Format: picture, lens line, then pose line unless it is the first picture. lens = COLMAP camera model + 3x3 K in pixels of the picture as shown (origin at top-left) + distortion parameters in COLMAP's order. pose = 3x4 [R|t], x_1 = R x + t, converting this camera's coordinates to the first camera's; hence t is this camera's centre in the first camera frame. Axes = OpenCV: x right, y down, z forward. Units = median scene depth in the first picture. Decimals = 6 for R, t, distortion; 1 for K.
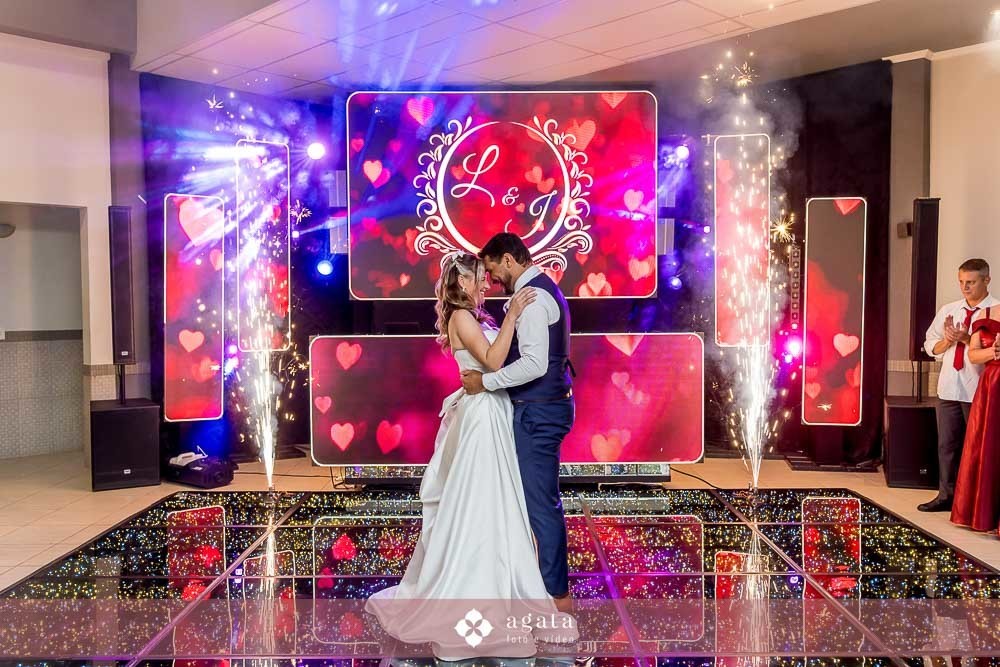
lens RADIAL K [[857.0, 0, 501.2], [0, 857.0, 330.2], [0, 0, 1]] dist [0.001552, -0.022977]
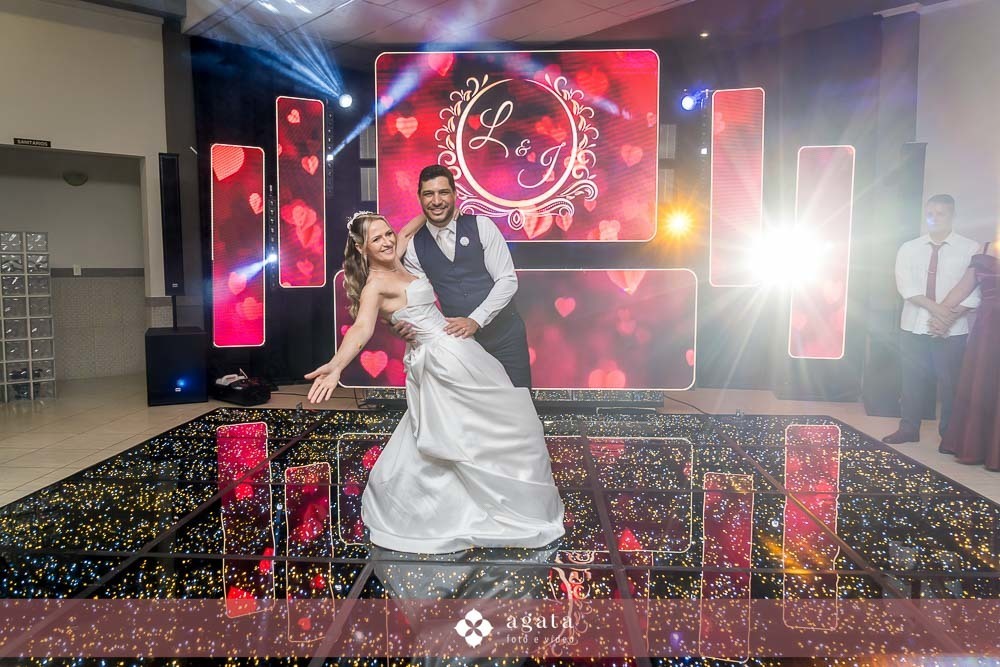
lens RADIAL K [[689.5, 0, 501.7], [0, 689.5, 333.1], [0, 0, 1]] dist [-0.031908, 0.000858]
pose [[0.998409, 0.011722, -0.055154, 0.039489], [-0.008761, 0.998522, 0.053632, 0.037741], [0.055701, -0.053064, 0.997036, 0.123822]]
